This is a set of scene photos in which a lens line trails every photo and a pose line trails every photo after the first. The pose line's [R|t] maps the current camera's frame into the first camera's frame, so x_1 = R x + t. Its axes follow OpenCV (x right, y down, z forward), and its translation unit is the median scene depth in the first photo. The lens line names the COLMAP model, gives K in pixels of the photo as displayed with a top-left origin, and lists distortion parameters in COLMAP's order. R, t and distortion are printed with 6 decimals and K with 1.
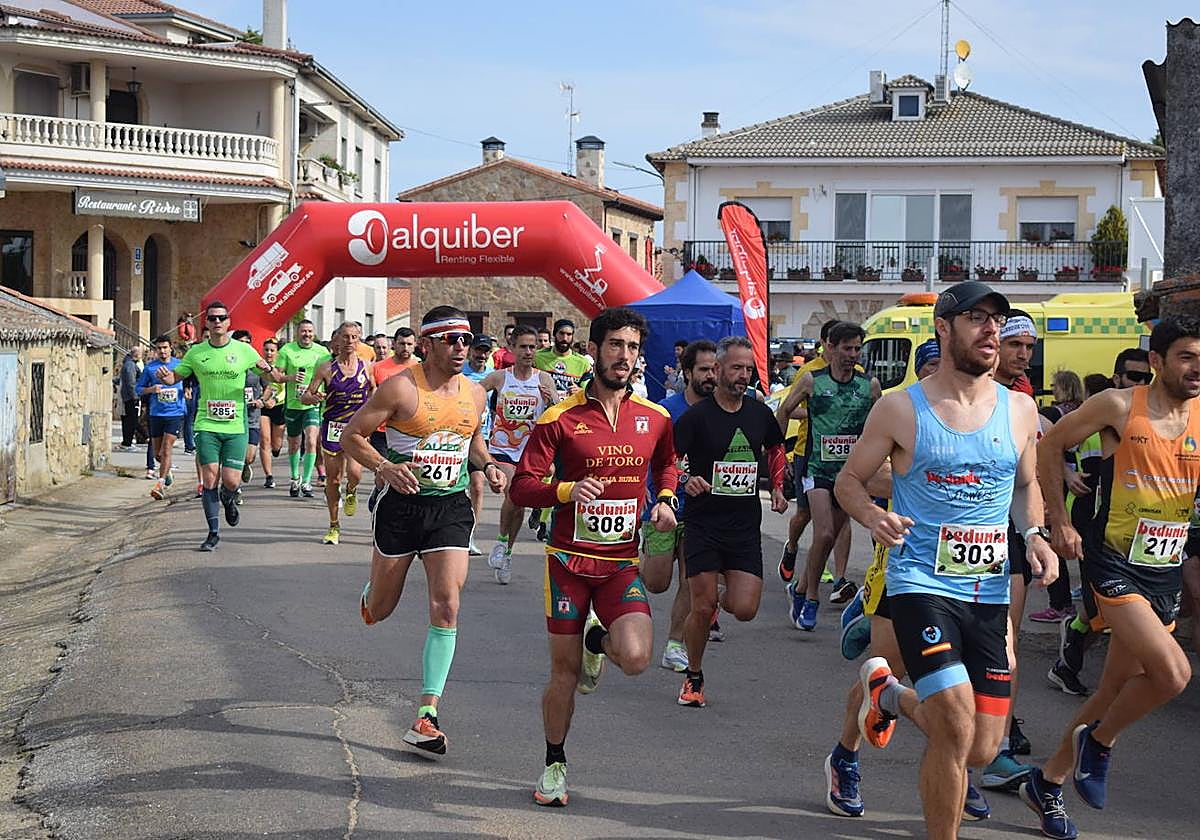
lens RADIAL K [[2343.3, 0, 638.4], [0, 2343.3, 421.6], [0, 0, 1]] dist [0.037106, 0.185138]
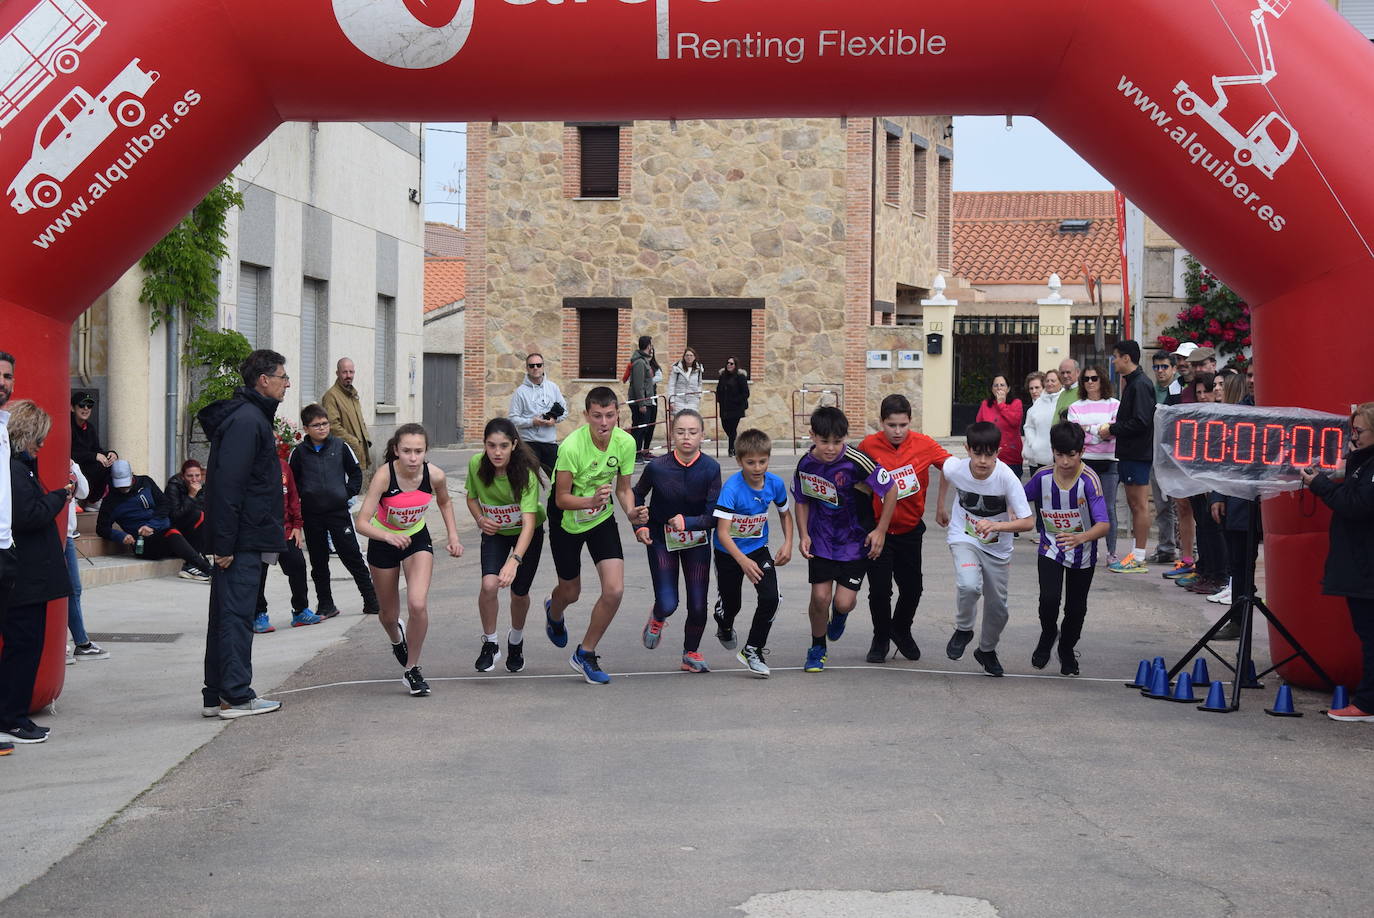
lens RADIAL K [[3204.7, 0, 682.1], [0, 3204.7, 460.0], [0, 0, 1]] dist [0.092873, 0.174233]
pose [[0.999841, -0.004548, -0.017238, -0.071904], [0.004477, 0.999981, -0.004175, -0.018734], [0.017256, 0.004097, 0.999843, 0.588287]]
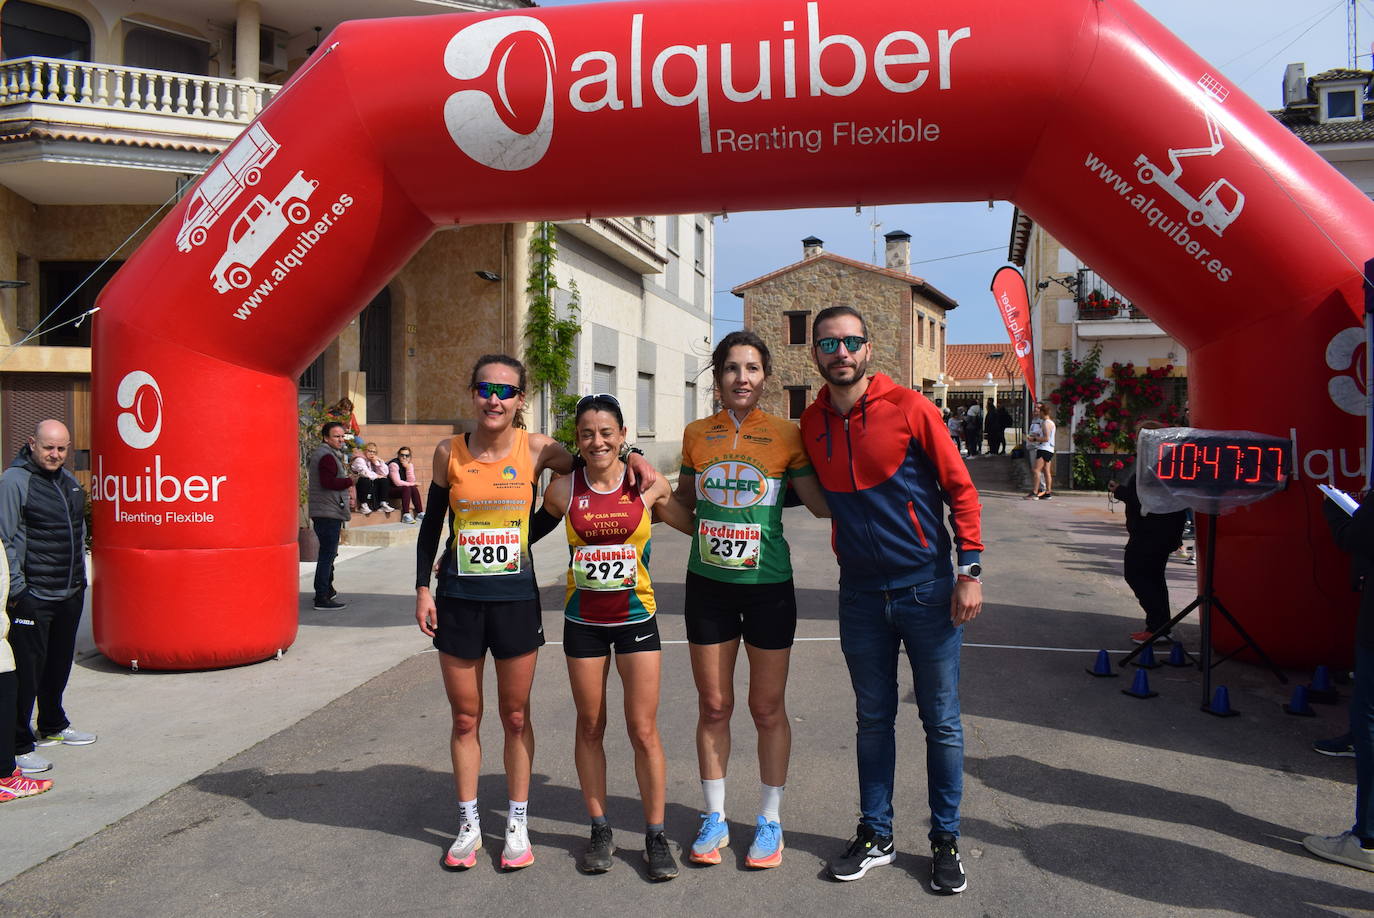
lens RADIAL K [[1082.9, 0, 691.9], [0, 1082.9, 460.9], [0, 0, 1]] dist [-0.085730, -0.000497]
pose [[0.986357, -0.009507, -0.164347, -0.058636], [0.010687, 0.999923, 0.006297, -0.023309], [0.164274, -0.007967, 0.986383, 0.790615]]
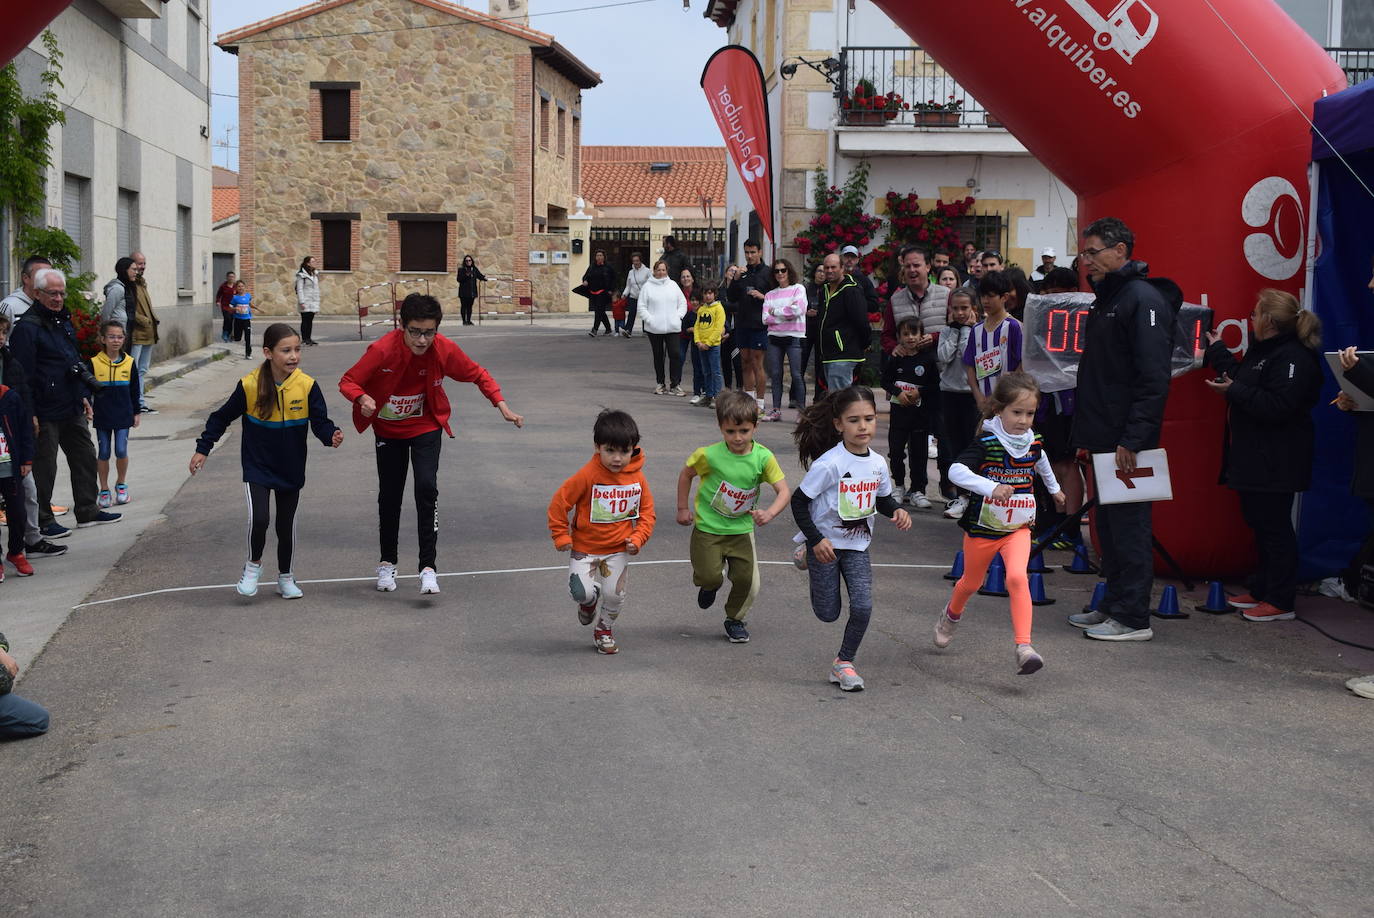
lens RADIAL K [[1947.0, 0, 683.0], [0, 1947.0, 459.6], [0, 0, 1]] dist [-0.015586, -0.052897]
pose [[0.989515, -0.016810, 0.143449, -0.091039], [0.007183, 0.997702, 0.067369, -0.022530], [-0.144252, -0.065632, 0.987362, 0.734977]]
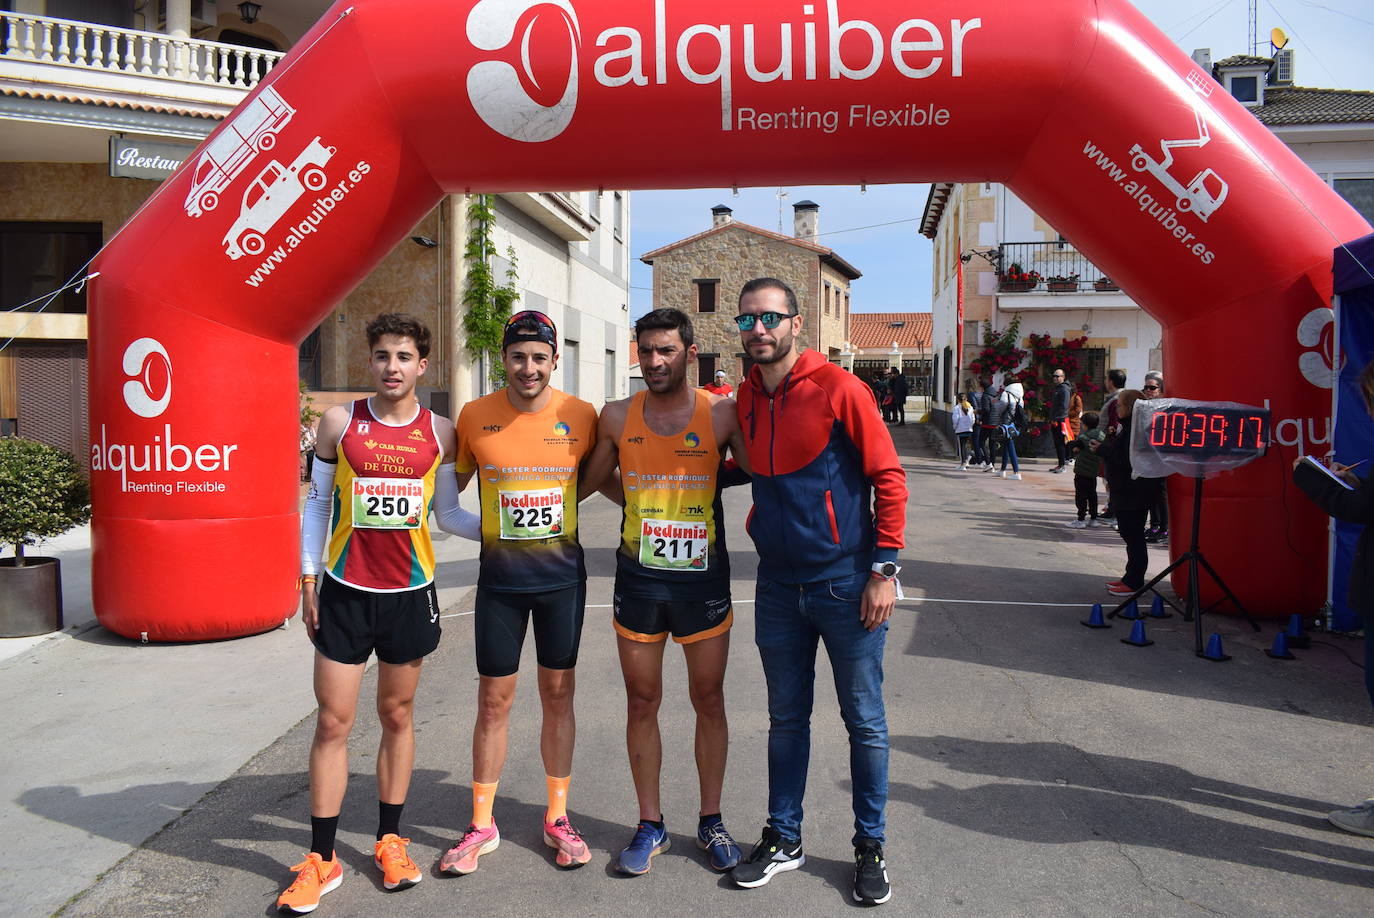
lens RADIAL K [[1082.9, 0, 691.9], [0, 1082.9, 460.9], [0, 0, 1]] dist [-0.085730, -0.000497]
pose [[0.997986, -0.008323, -0.062878, -0.075616], [0.010725, 0.999221, 0.037971, -0.023662], [0.062513, -0.038569, 0.997299, 0.783386]]
